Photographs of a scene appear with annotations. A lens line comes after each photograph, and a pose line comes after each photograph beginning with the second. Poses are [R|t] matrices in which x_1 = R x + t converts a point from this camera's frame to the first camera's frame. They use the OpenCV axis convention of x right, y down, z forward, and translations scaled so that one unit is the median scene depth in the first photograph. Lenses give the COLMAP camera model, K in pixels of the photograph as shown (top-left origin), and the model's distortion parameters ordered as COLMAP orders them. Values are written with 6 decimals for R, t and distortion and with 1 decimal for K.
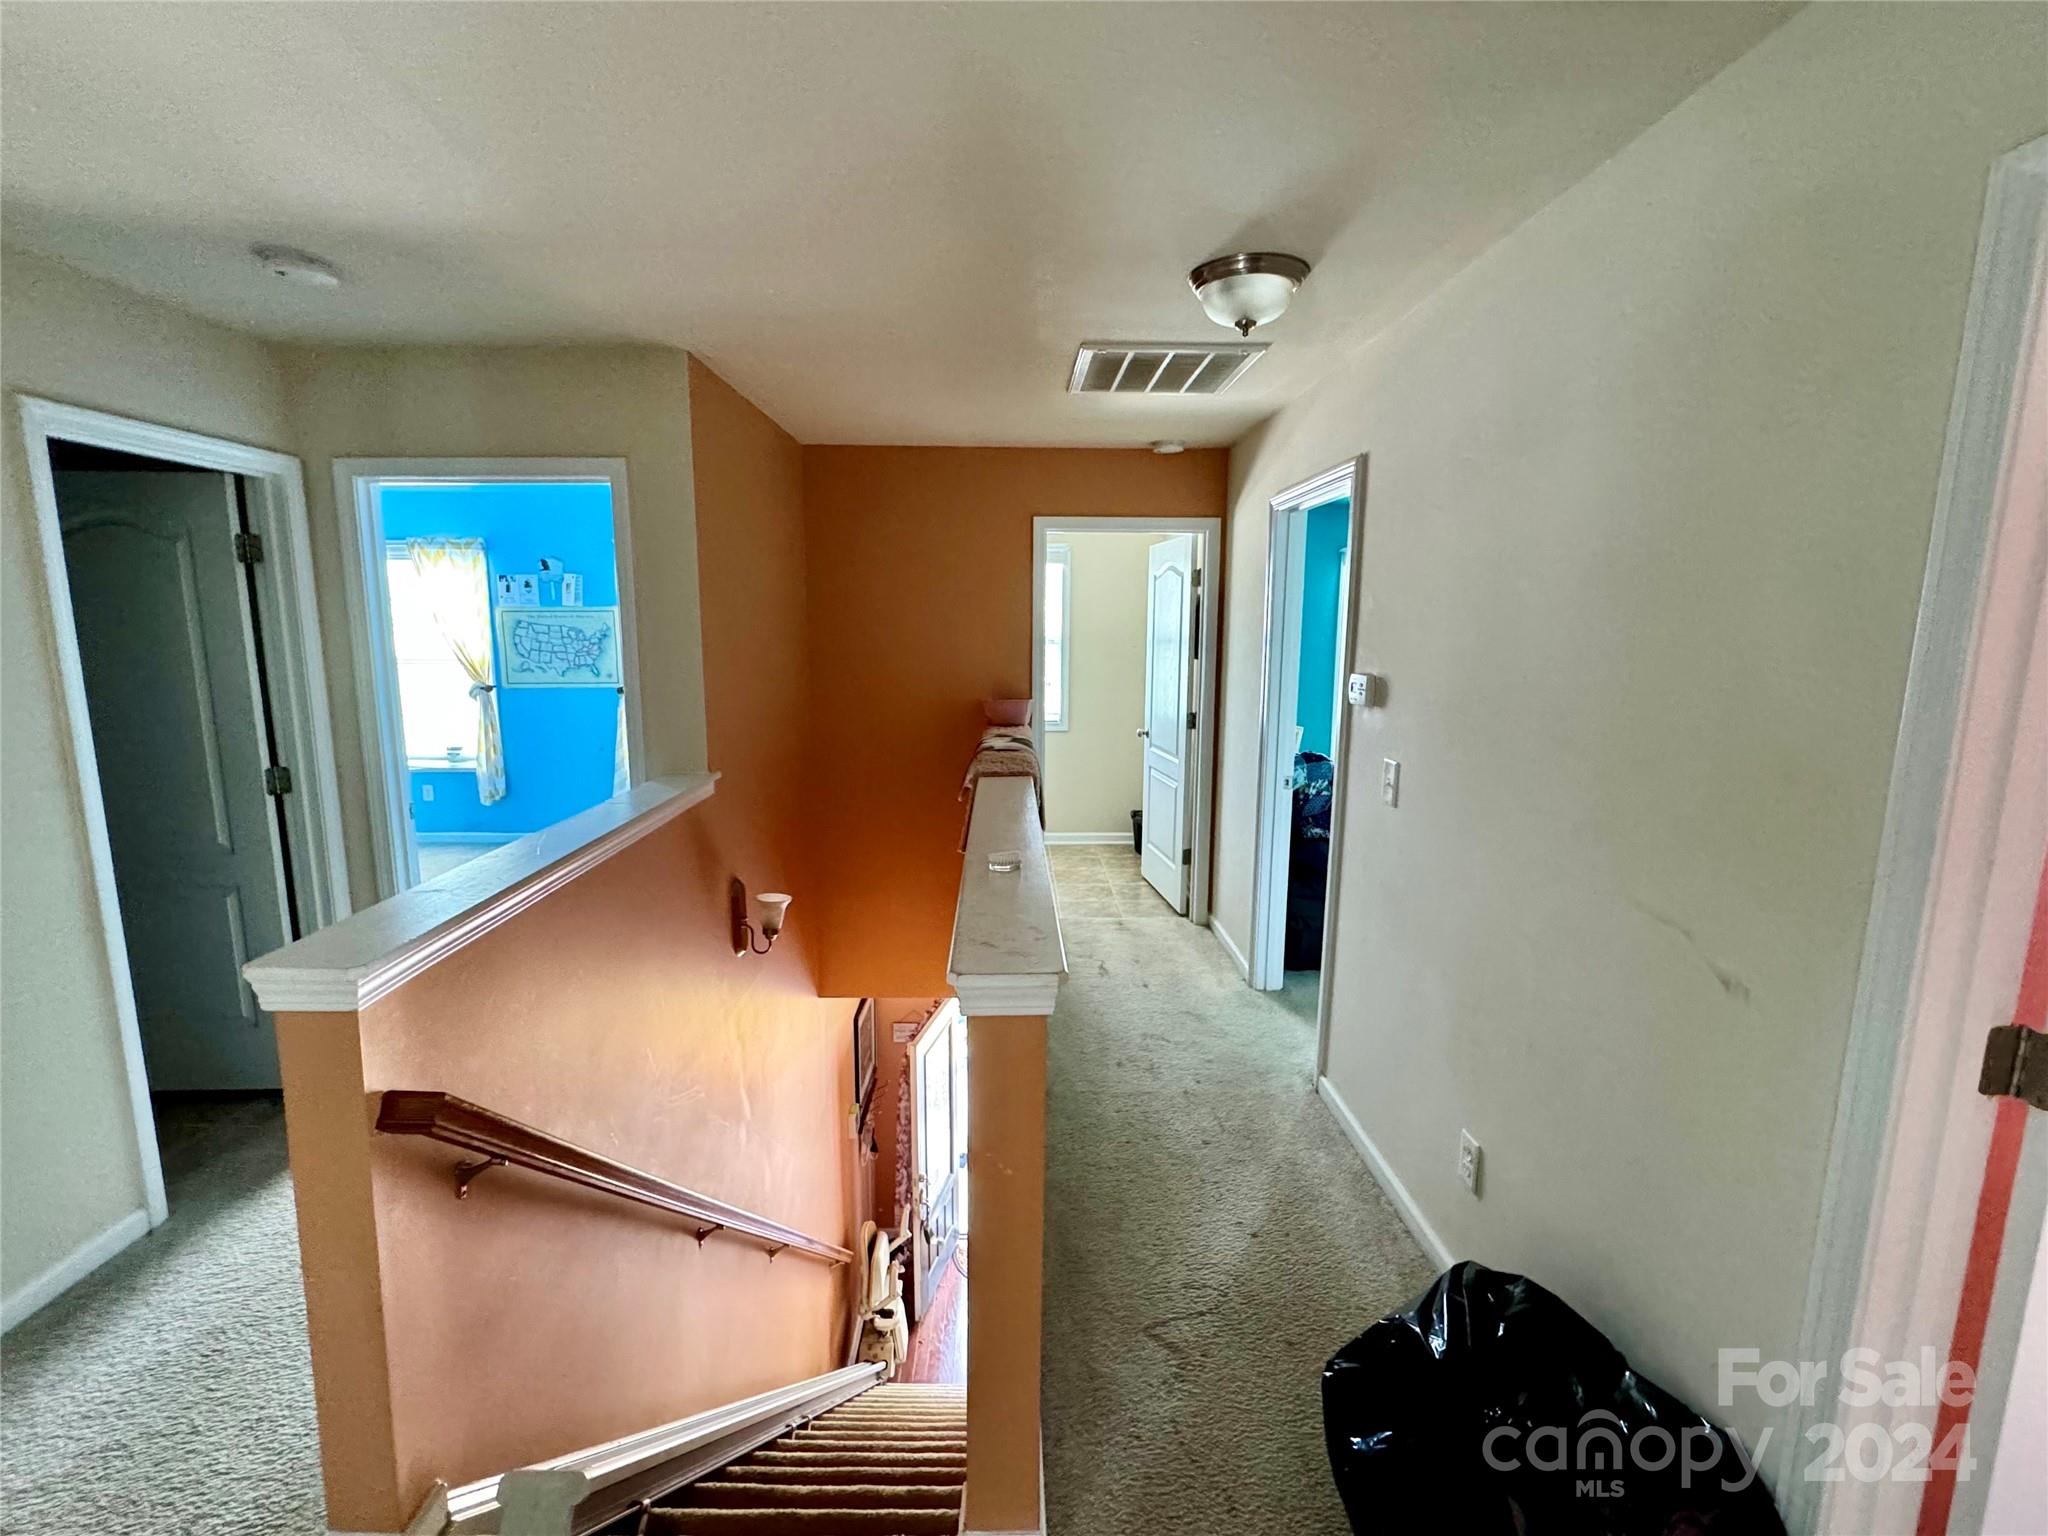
lens RADIAL K [[914.4, 0, 1026.5], [0, 914.4, 768.6], [0, 0, 1]] dist [0.004457, 0.000351]
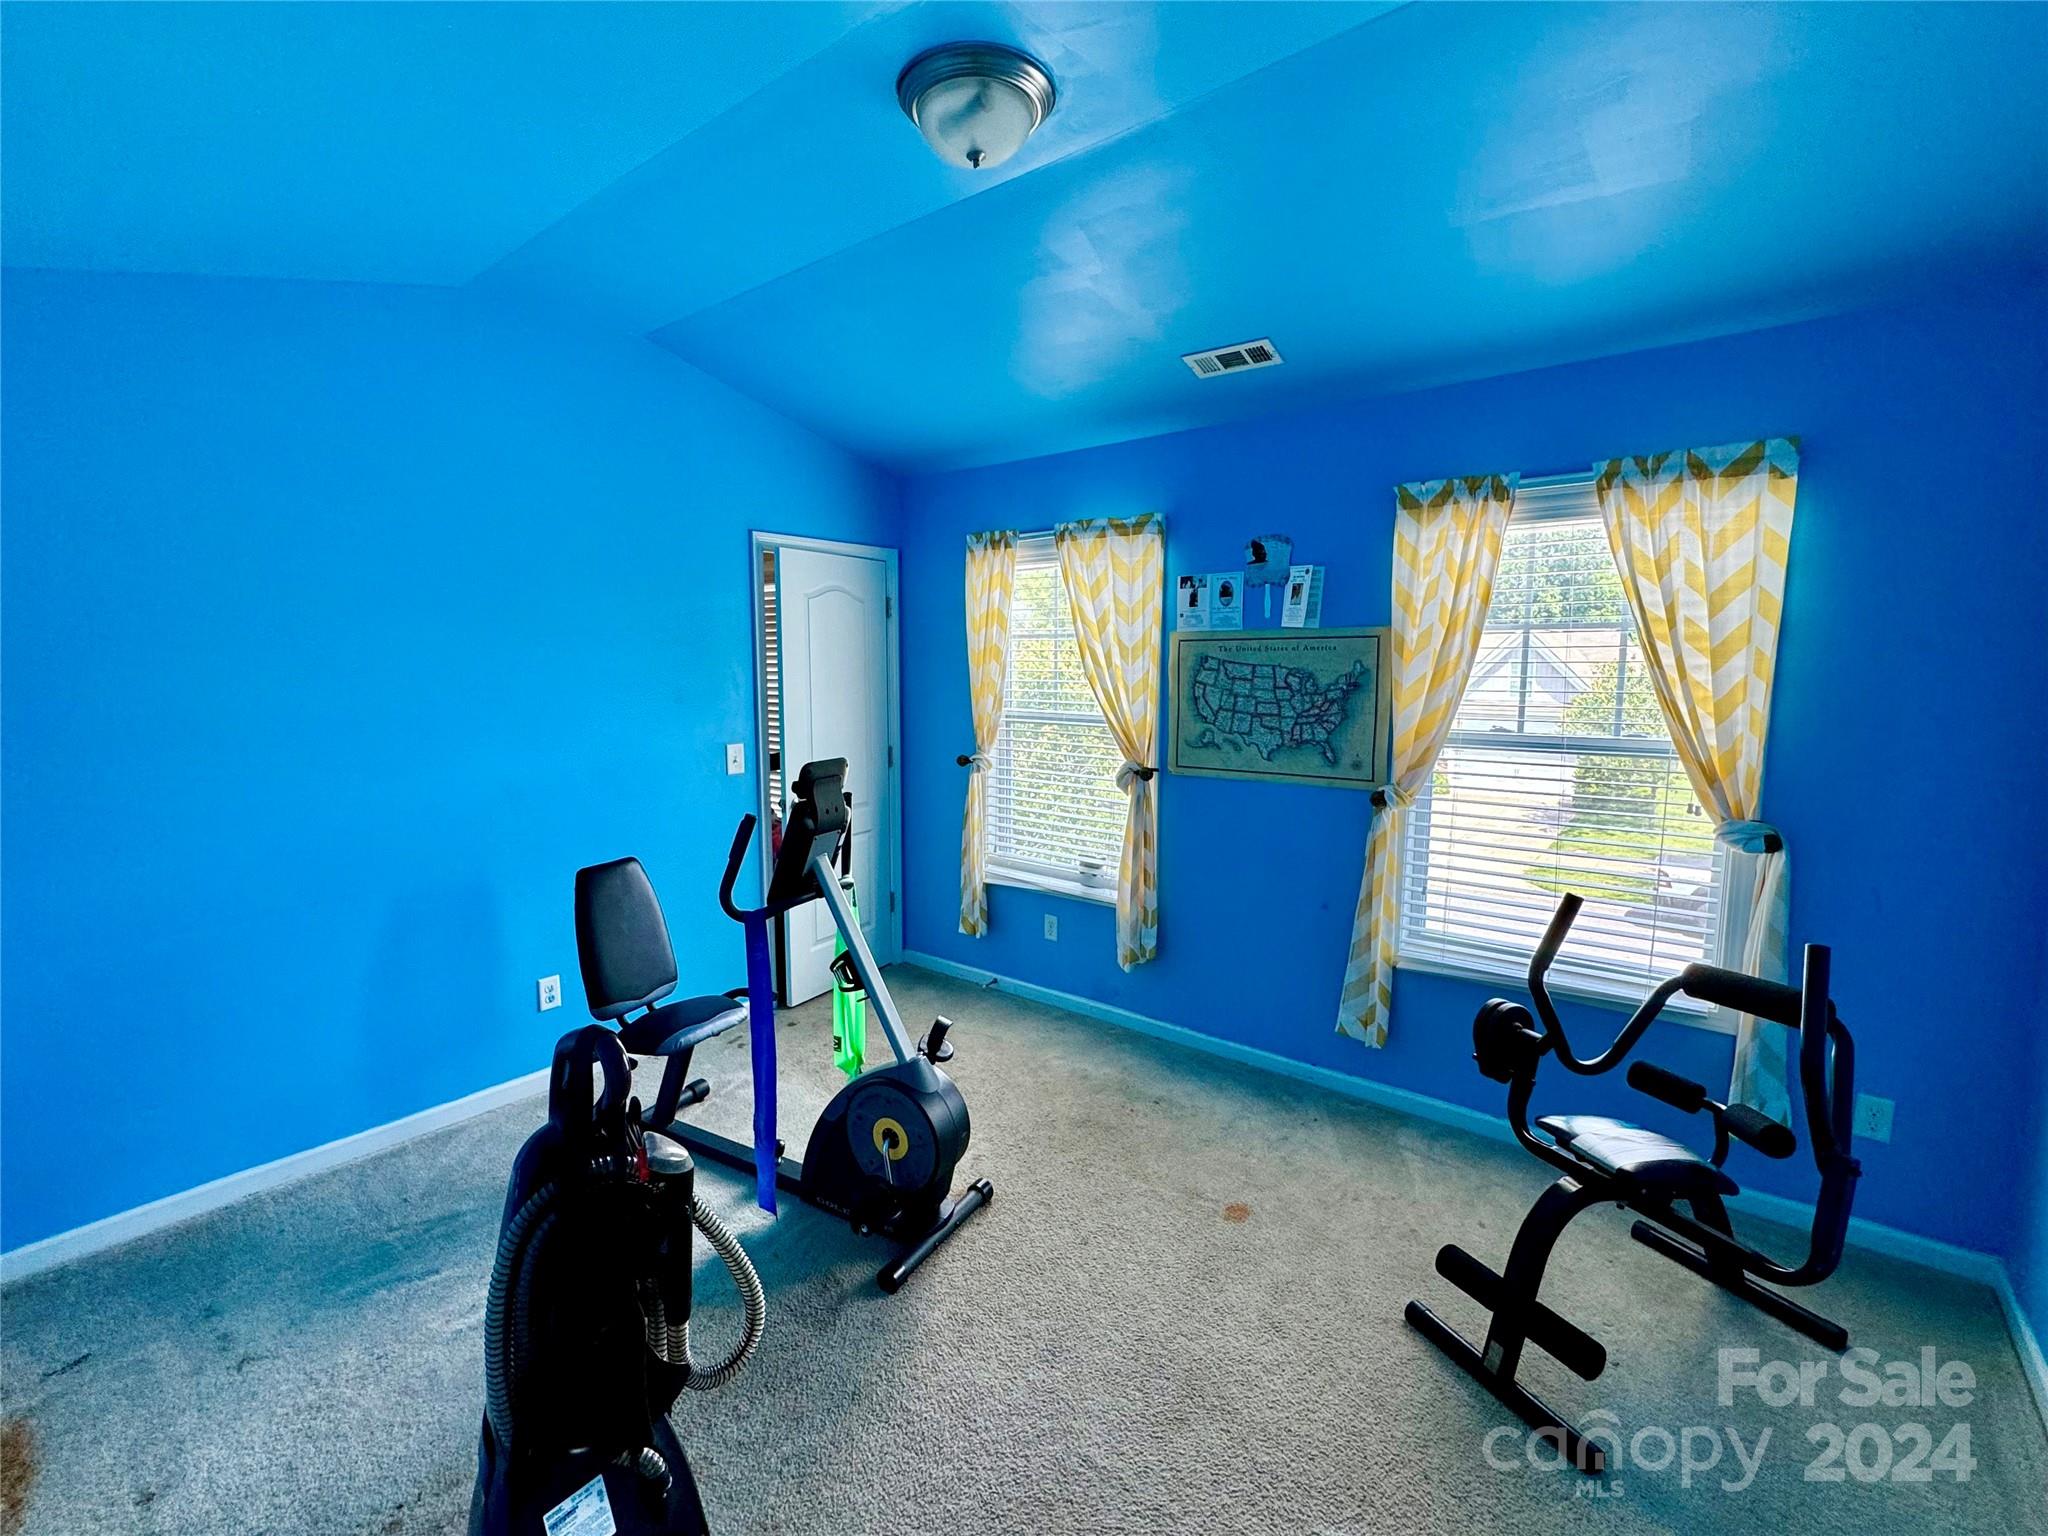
lens RADIAL K [[914.4, 0, 1026.5], [0, 914.4, 768.6], [0, 0, 1]] dist [0.004457, 0.000351]
pose [[0.781934, 0.073072, -0.619063, -0.286974], [-0.094173, 0.995555, -0.001437, -0.082162], [0.616206, 0.059422, 0.785340, 0.495332]]
